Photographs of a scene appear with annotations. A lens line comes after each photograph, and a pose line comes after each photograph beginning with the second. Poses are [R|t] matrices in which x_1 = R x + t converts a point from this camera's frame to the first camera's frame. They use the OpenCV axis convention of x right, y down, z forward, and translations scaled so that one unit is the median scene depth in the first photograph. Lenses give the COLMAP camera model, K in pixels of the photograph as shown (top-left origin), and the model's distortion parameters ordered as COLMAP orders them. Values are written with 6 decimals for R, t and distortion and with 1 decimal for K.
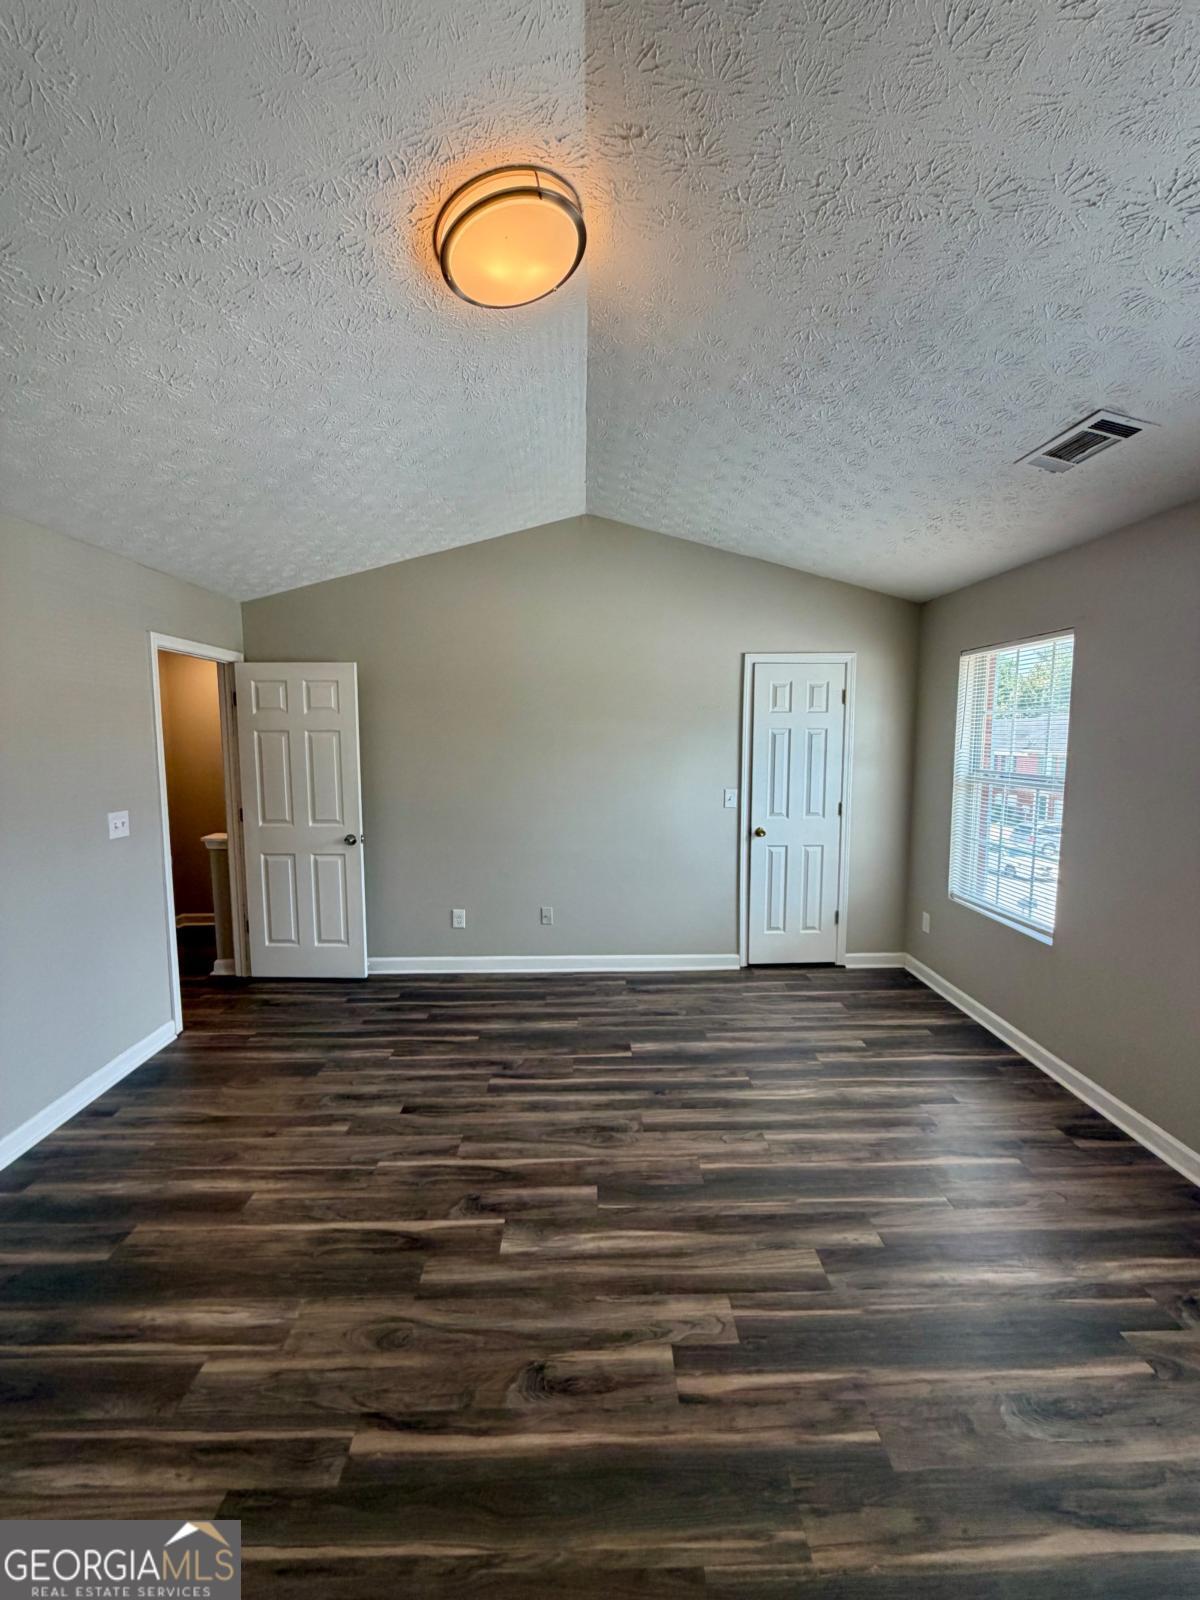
lens RADIAL K [[637.5, 0, 600.8], [0, 637.5, 795.3], [0, 0, 1]] dist [0.000183, -0.000105]
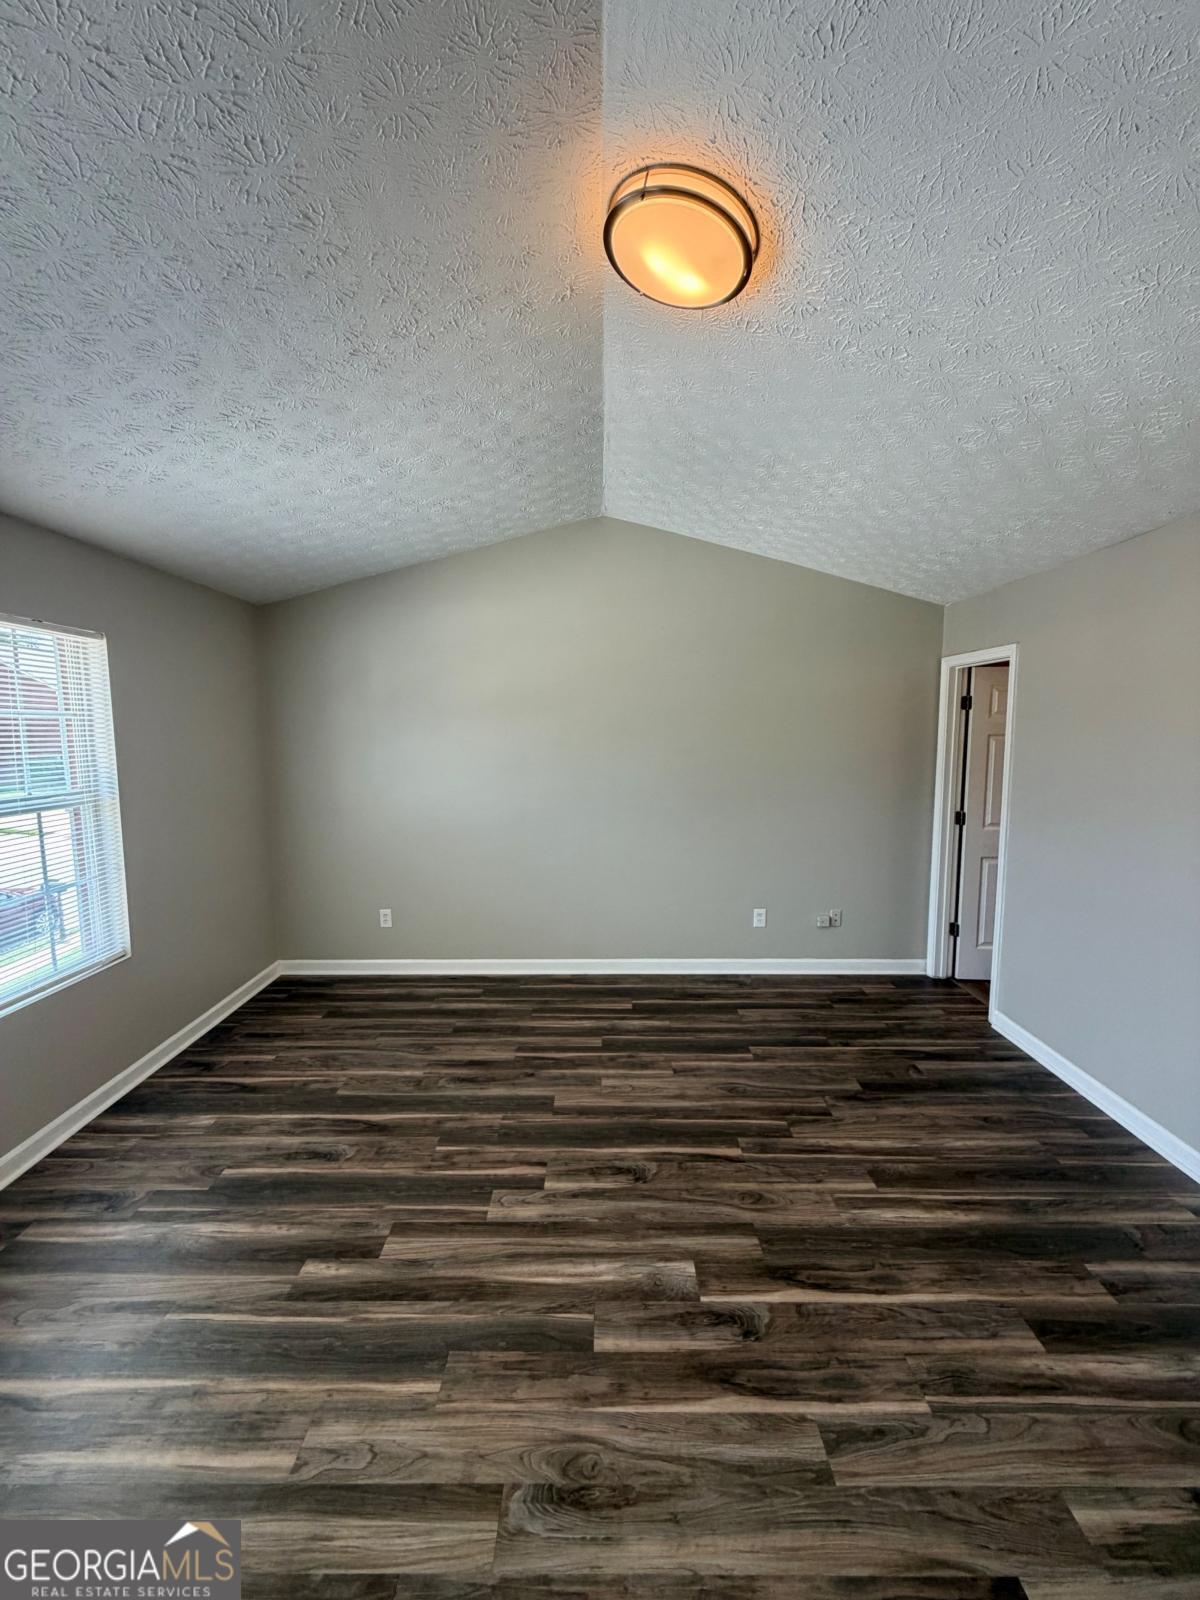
lens RADIAL K [[637.5, 0, 600.8], [0, 637.5, 795.3], [0, 0, 1]] dist [0.000183, -0.000105]
pose [[-0.999764, 0.000213, 0.021713, -0.030600], [0.004484, 0.980419, 0.196873, -0.171313], [-0.021246, 0.196924, -0.980188, 1.594085]]
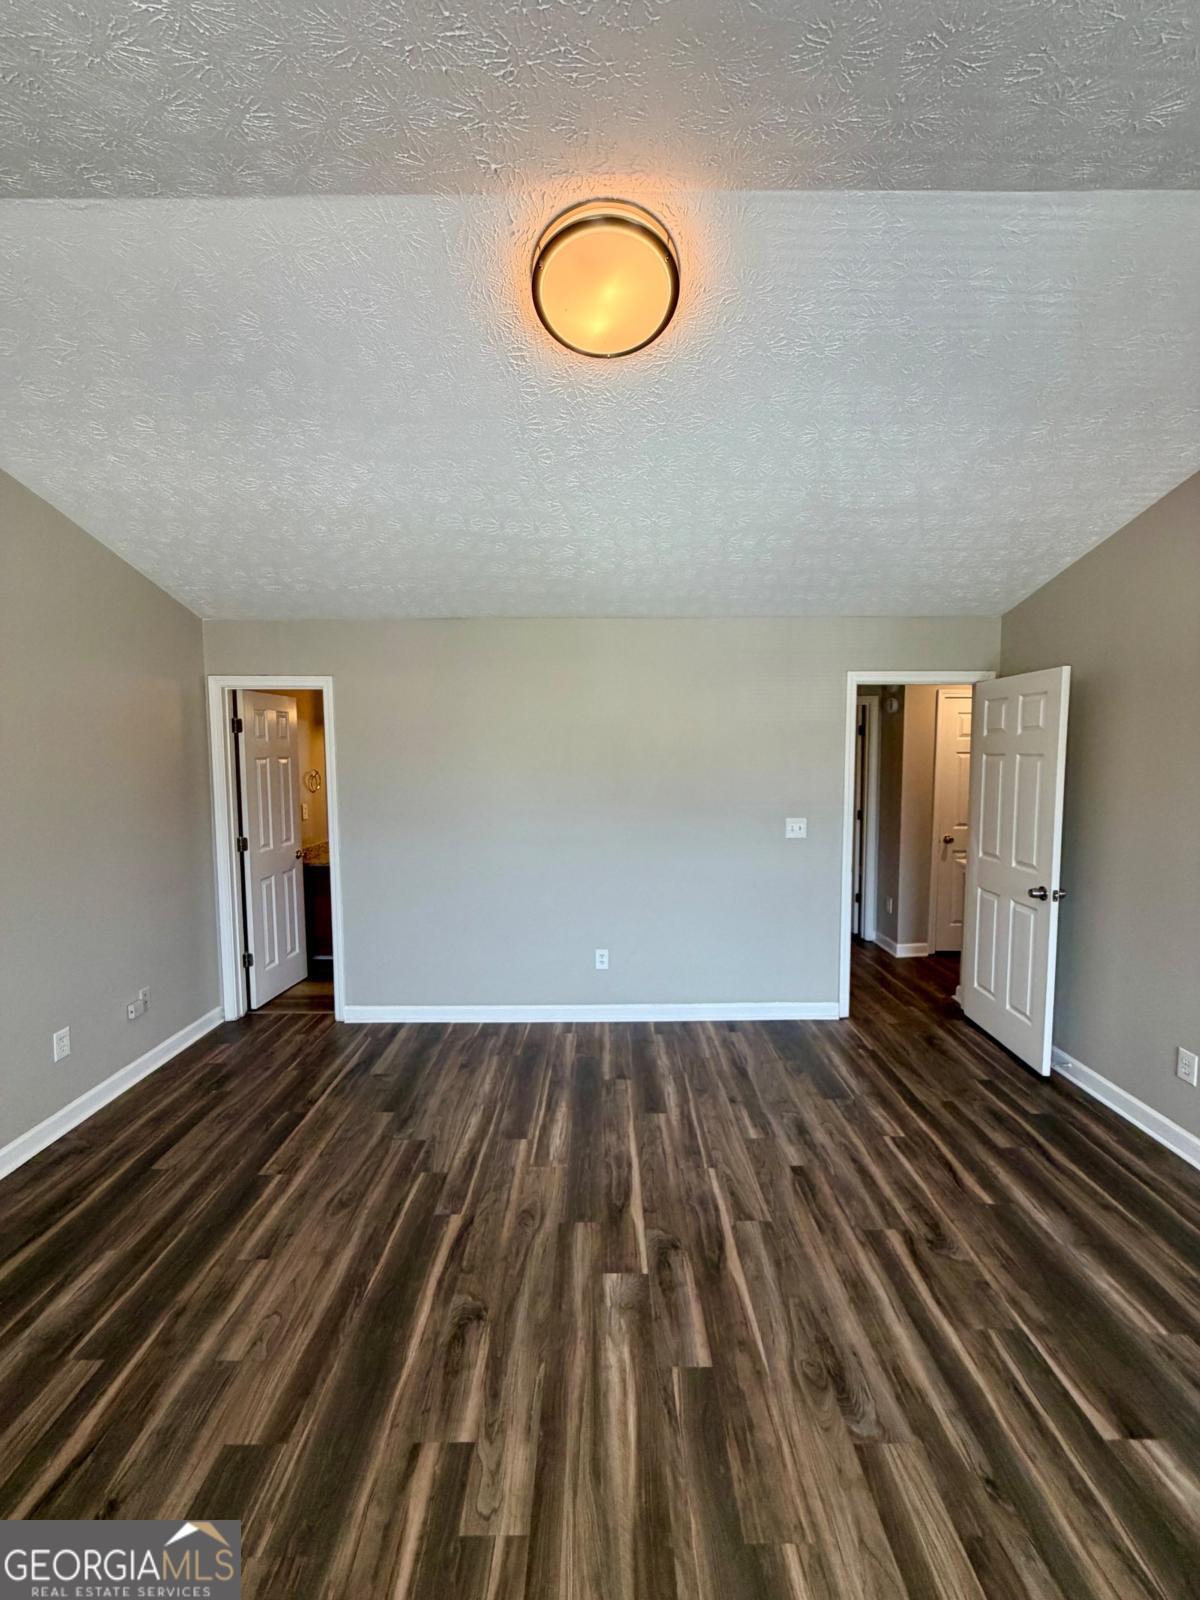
lens RADIAL K [[637.5, 0, 600.8], [0, 637.5, 795.3], [0, 0, 1]] dist [0.000183, -0.000105]
pose [[-0.021819, 0.068737, -0.997396, 0.696913], [-0.093280, 0.993142, 0.070484, -0.097448], [0.995401, 0.094575, -0.015258, 0.812831]]
